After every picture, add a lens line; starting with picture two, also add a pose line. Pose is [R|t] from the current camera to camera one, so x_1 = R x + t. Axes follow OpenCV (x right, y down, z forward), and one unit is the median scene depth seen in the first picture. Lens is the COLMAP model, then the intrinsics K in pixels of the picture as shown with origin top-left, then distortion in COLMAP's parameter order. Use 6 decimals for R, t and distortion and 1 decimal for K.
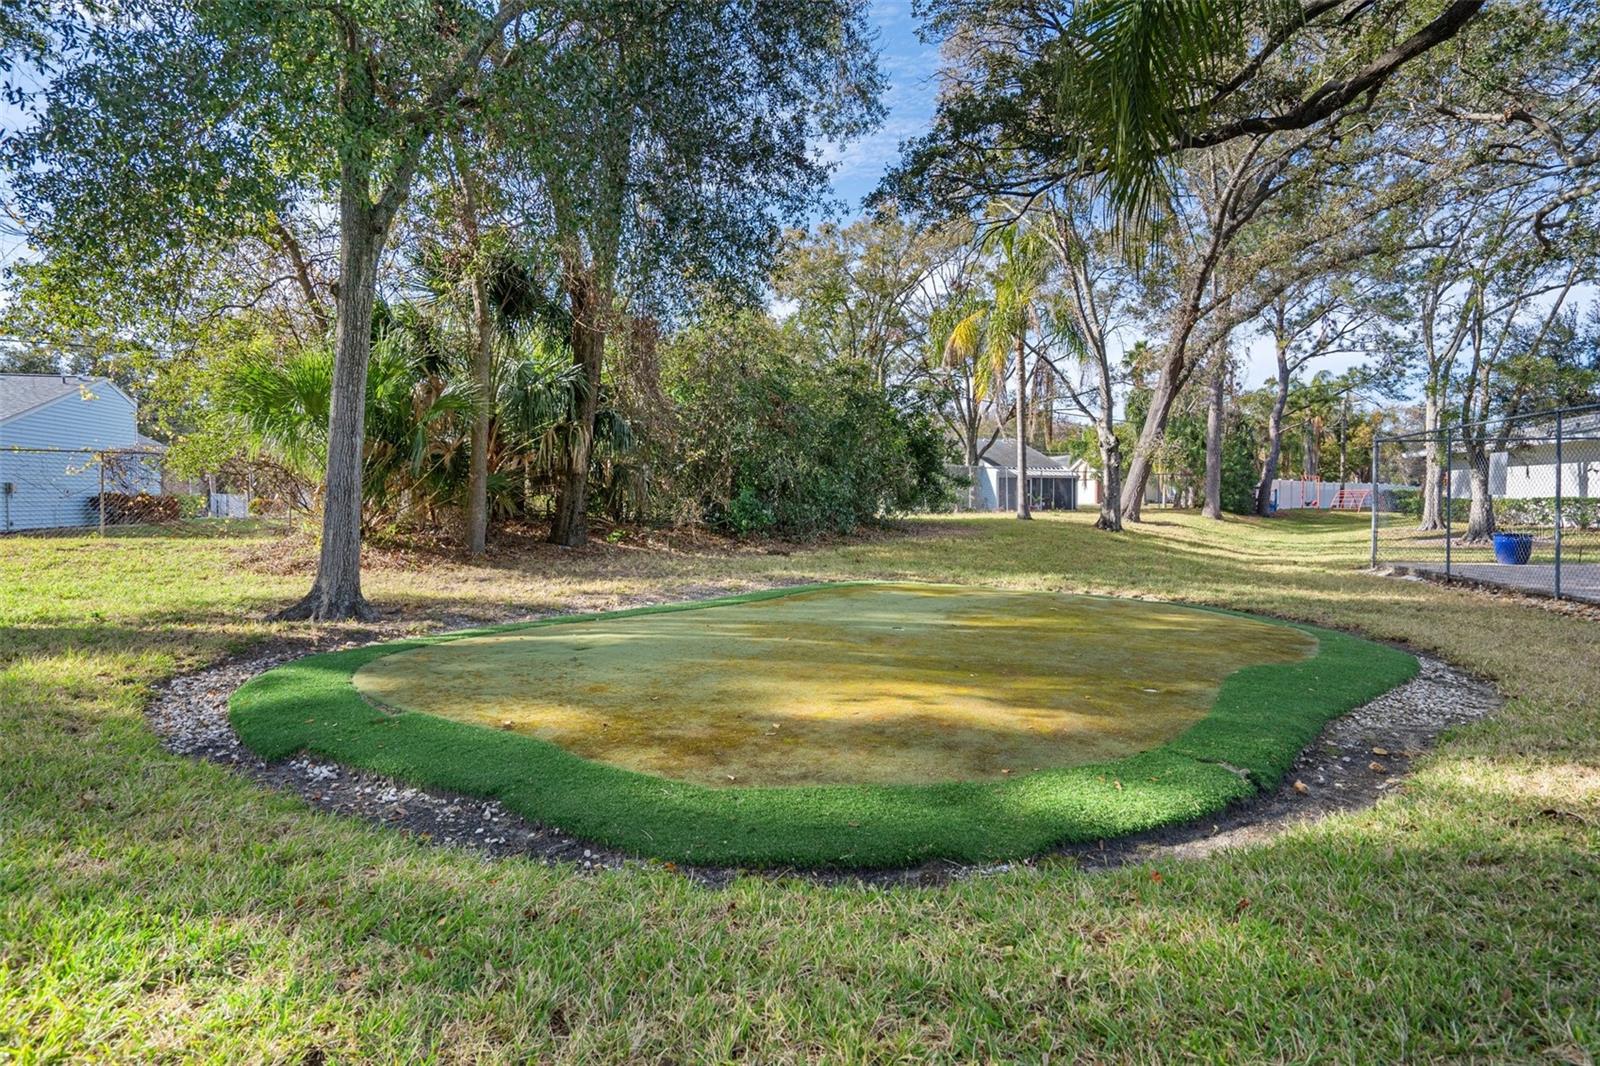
lens RADIAL K [[903.1, 0, 799.3], [0, 903.1, 527.2], [0, 0, 1]] dist [-0.002747, -0.000295]
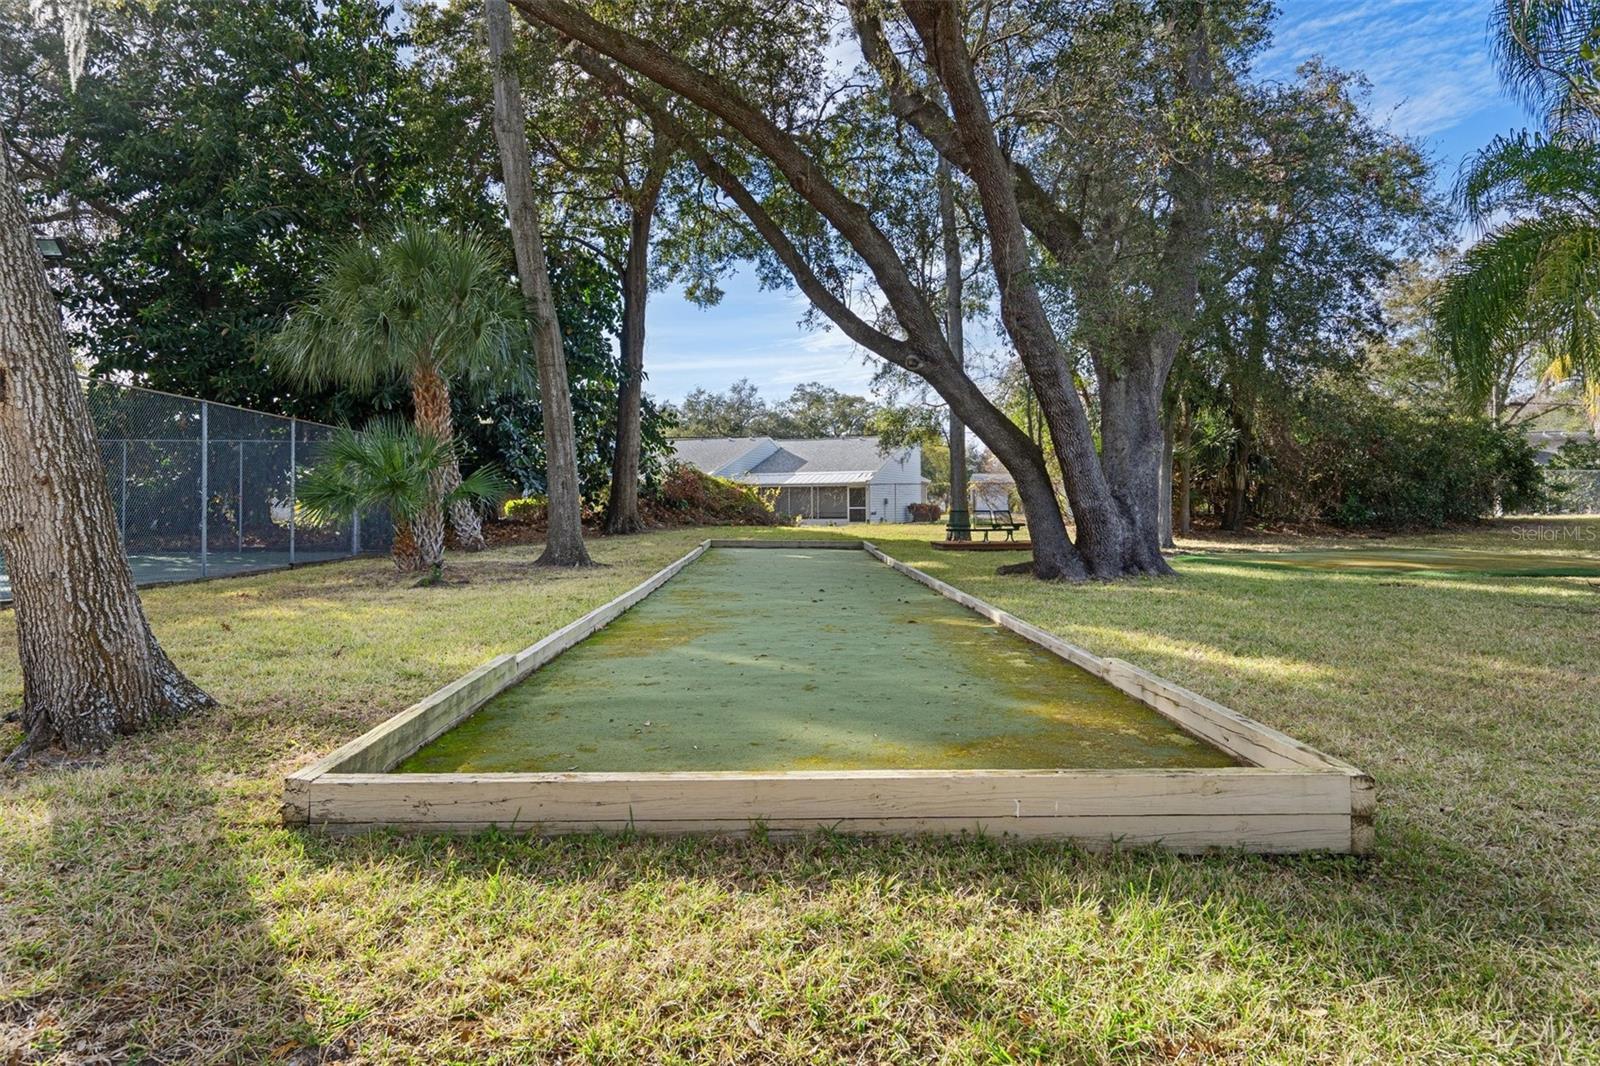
lens RADIAL K [[903.1, 0, 801.1], [0, 903.1, 527.4], [0, 0, 1]] dist [-0.002747, -0.000295]
pose [[0.812966, -0.007120, -0.582267, 0.071415], [-0.005741, 0.999779, -0.020241, 0.045044], [0.582282, 0.019798, 0.812745, -0.785546]]
